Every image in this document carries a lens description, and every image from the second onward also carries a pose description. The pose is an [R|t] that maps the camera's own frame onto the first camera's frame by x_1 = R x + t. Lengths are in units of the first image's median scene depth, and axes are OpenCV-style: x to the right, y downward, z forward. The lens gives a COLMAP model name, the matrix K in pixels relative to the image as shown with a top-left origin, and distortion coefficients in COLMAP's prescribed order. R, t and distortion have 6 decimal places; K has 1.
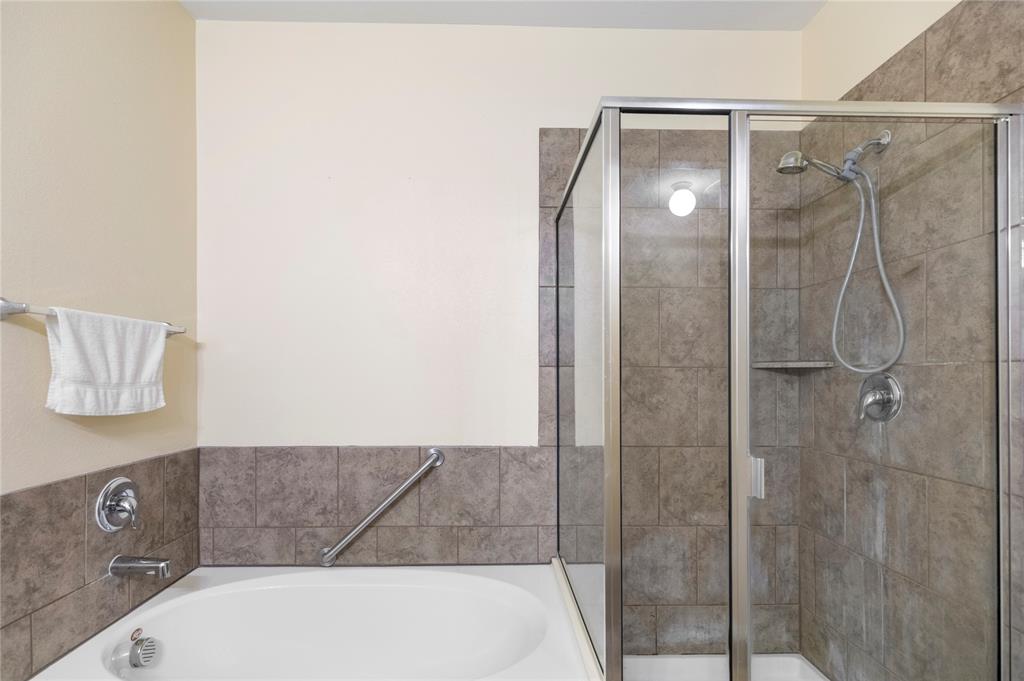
lens RADIAL K [[483.7, 0, 506.9], [0, 483.7, 375.5], [0, 0, 1]] dist [0.010612, -0.000596]
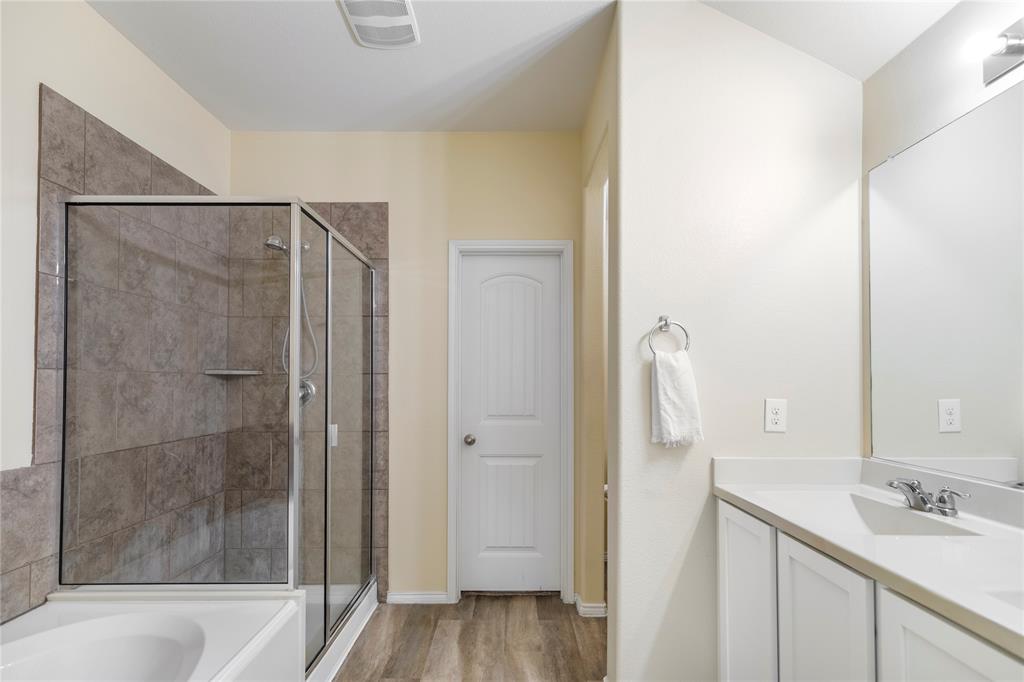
lens RADIAL K [[483.7, 0, 512.5], [0, 483.7, 374.5], [0, 0, 1]] dist [0.010612, -0.000596]
pose [[0.019280, 0.013803, 0.999719, -0.749200], [0.000239, 0.999905, -0.013810, 0.003218], [-0.999814, 0.000505, 0.019275, 0.171846]]
